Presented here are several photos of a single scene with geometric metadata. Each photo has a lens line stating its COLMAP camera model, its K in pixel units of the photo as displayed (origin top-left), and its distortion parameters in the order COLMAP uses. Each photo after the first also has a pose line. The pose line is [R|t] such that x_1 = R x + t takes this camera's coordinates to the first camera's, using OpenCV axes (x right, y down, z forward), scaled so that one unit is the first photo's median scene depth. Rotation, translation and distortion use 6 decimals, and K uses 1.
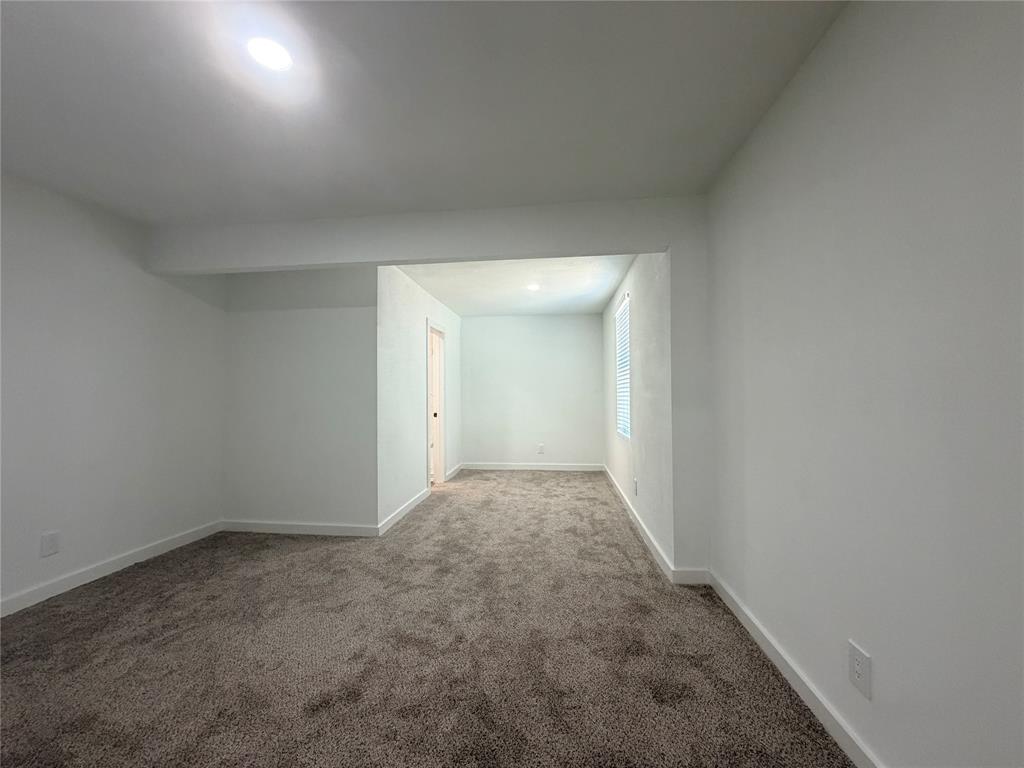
lens RADIAL K [[409.6, 0, 512.0], [0, 409.6, 380.5], [0, 0, 1]] dist [0.001621, -0.000094]
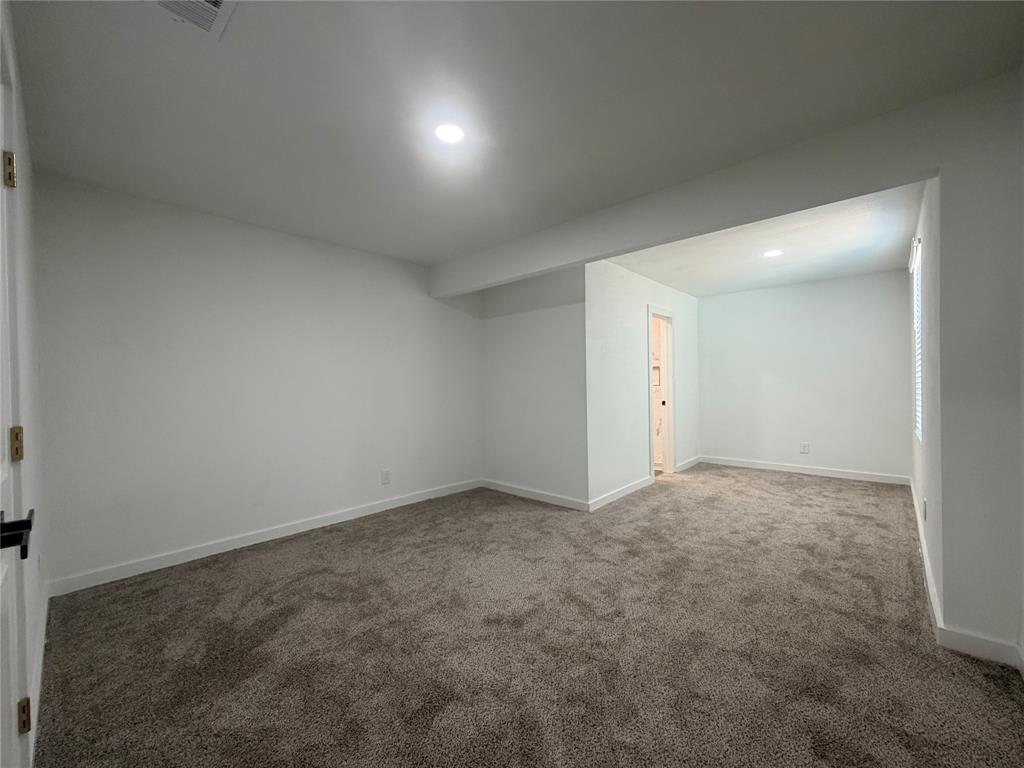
lens RADIAL K [[409.6, 0, 511.2], [0, 409.6, 386.0], [0, 0, 1]] dist [0.001621, -0.000094]
pose [[0.810865, -0.000096, -0.585234, 0.198311], [0.026140, 0.999008, 0.036054, -0.003565], [0.584650, -0.044533, 0.810063, 0.000790]]
